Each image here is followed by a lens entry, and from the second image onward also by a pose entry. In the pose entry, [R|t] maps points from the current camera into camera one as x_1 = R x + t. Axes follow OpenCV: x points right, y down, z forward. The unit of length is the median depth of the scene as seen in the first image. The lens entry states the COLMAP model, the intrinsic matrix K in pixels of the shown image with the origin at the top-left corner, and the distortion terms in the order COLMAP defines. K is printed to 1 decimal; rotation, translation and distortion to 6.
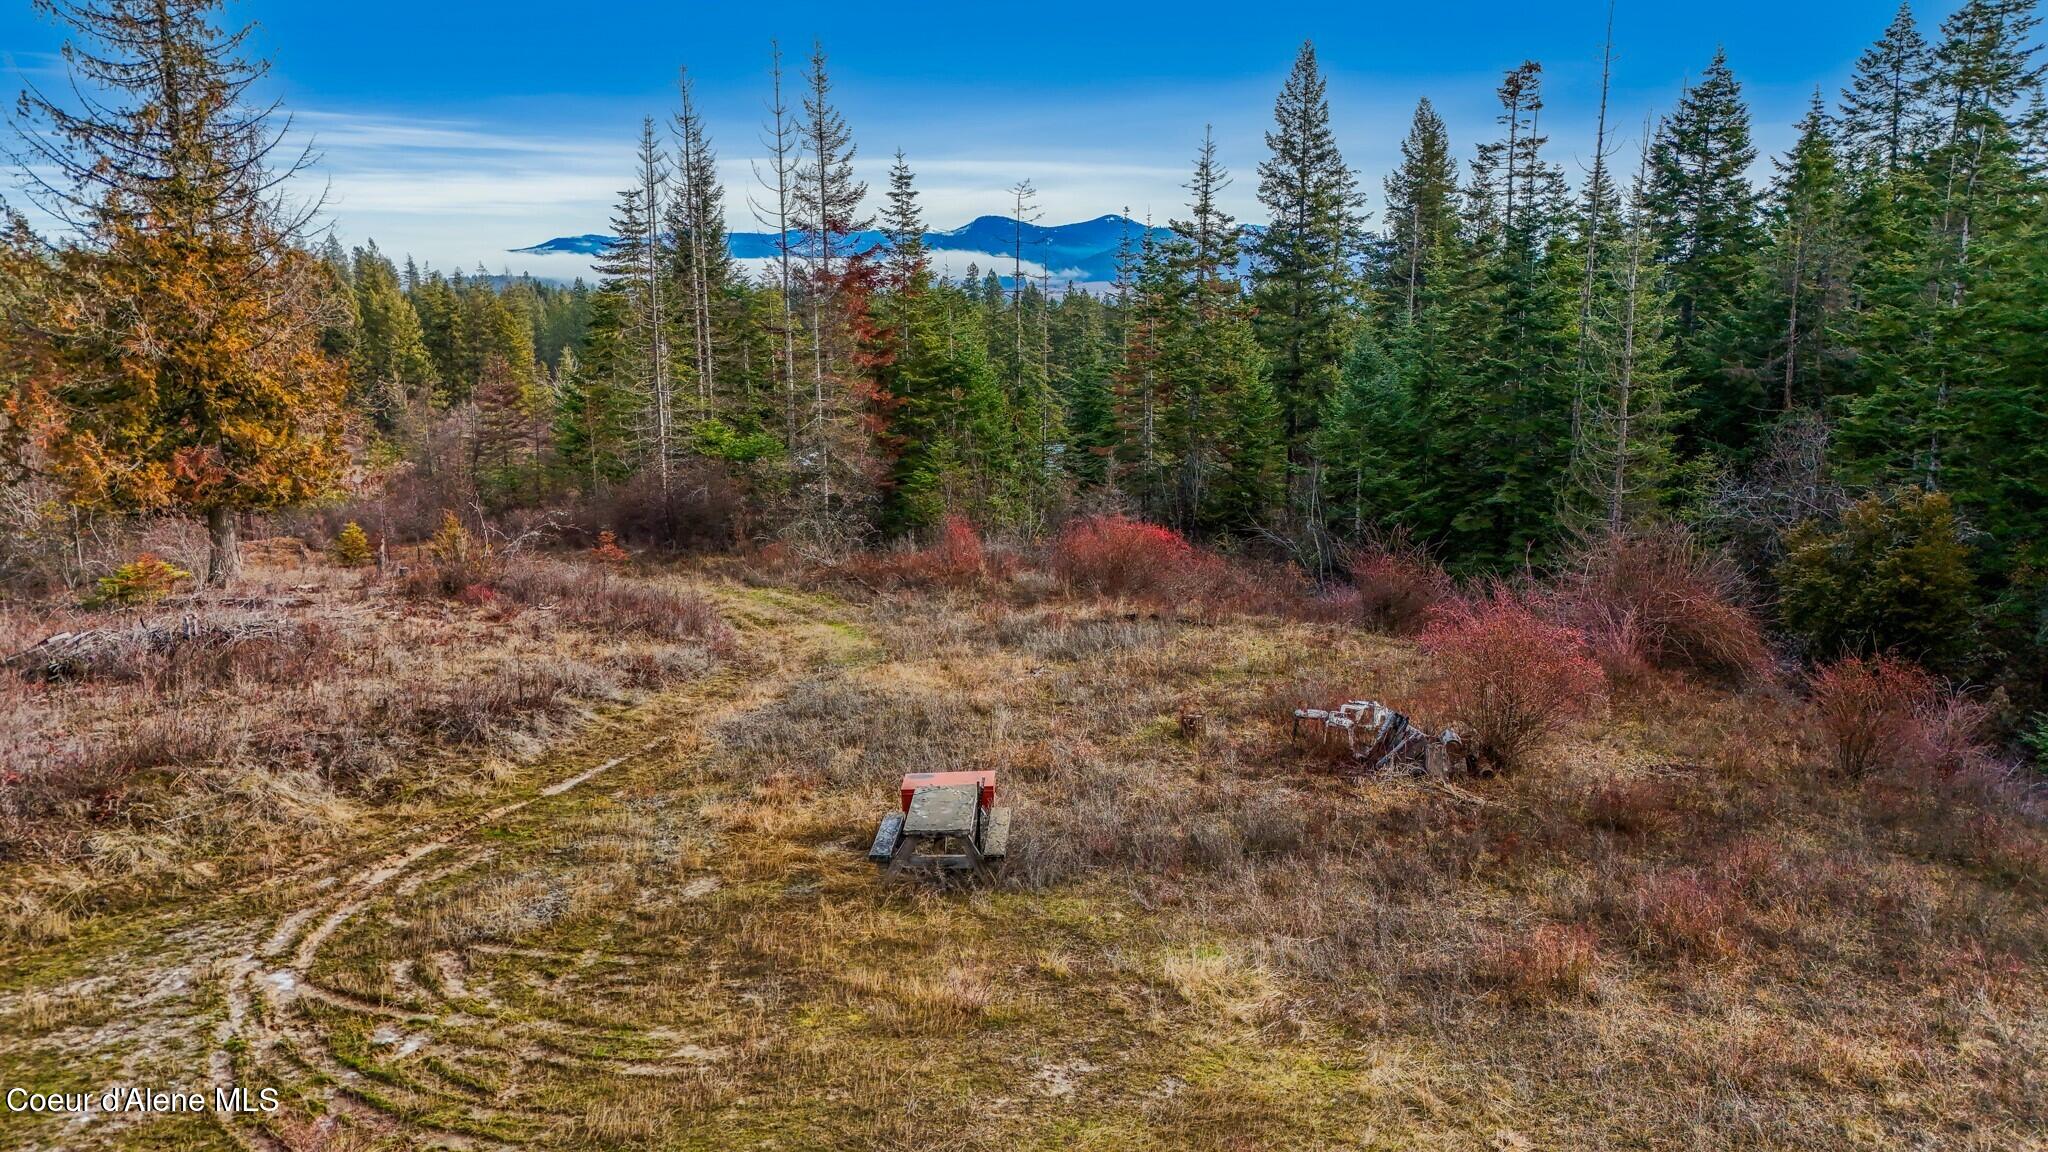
lens RADIAL K [[1502.0, 0, 1024.0], [0, 1502.0, 576.0], [0, 0, 1]] dist [0.070260, -0.055738]
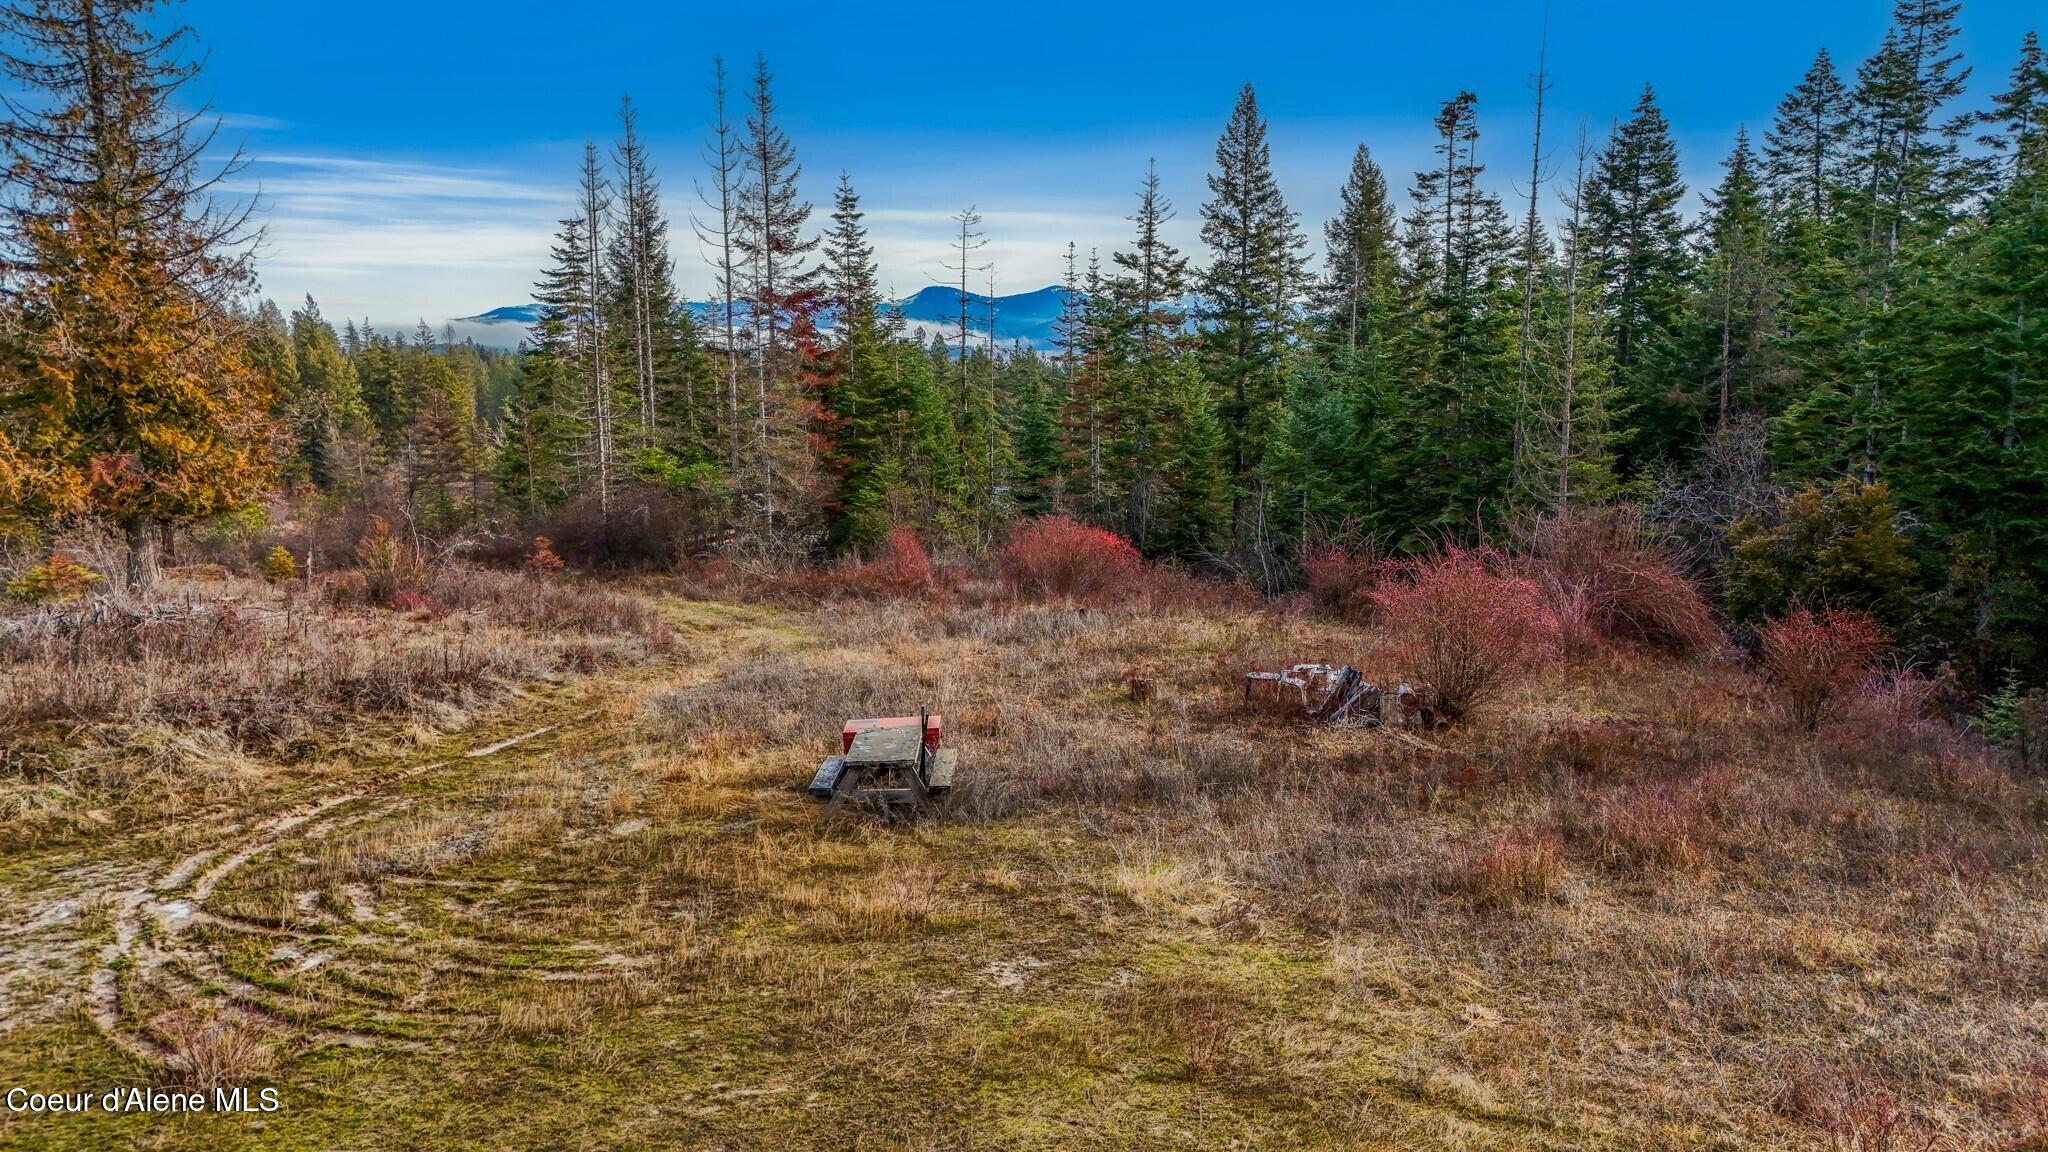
lens RADIAL K [[1502.0, 0, 1024.0], [0, 1502.0, 576.0], [0, 0, 1]] dist [0.070260, -0.055738]
pose [[0.999384, -0.004846, 0.034748, 0.000843], [0.006400, 0.998977, -0.044764, 0.055741], [-0.034496, 0.044958, 0.998393, 0.019564]]
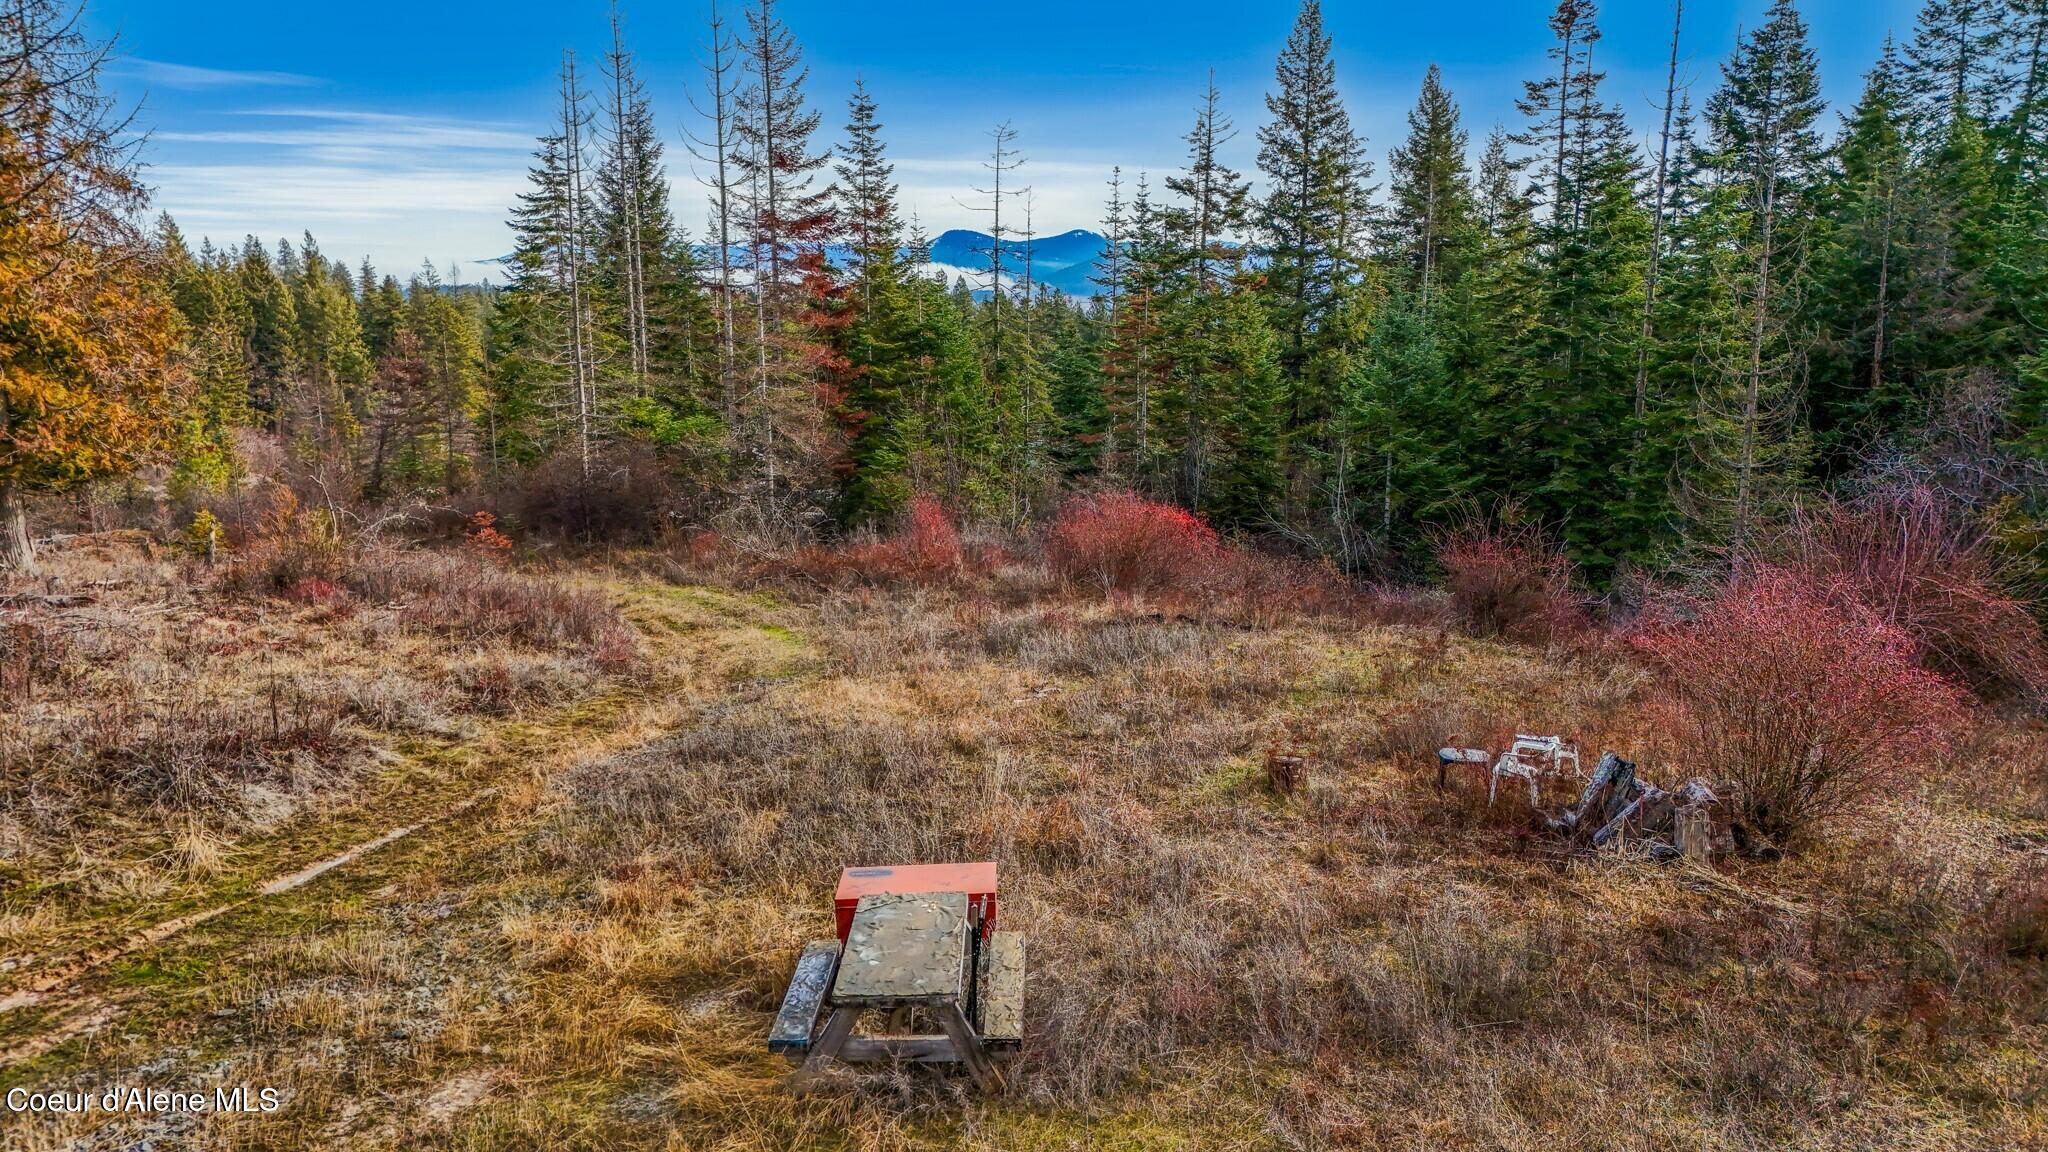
lens RADIAL K [[1501.0, 0, 1024.0], [0, 1501.0, 576.0], [0, 0, 1]] dist [0.060671, -0.045240]
pose [[0.999771, 0.000792, 0.021392, -0.014041], [-0.000594, 0.999957, -0.009280, 0.015144], [-0.021399, 0.009265, 0.999728, 0.272861]]
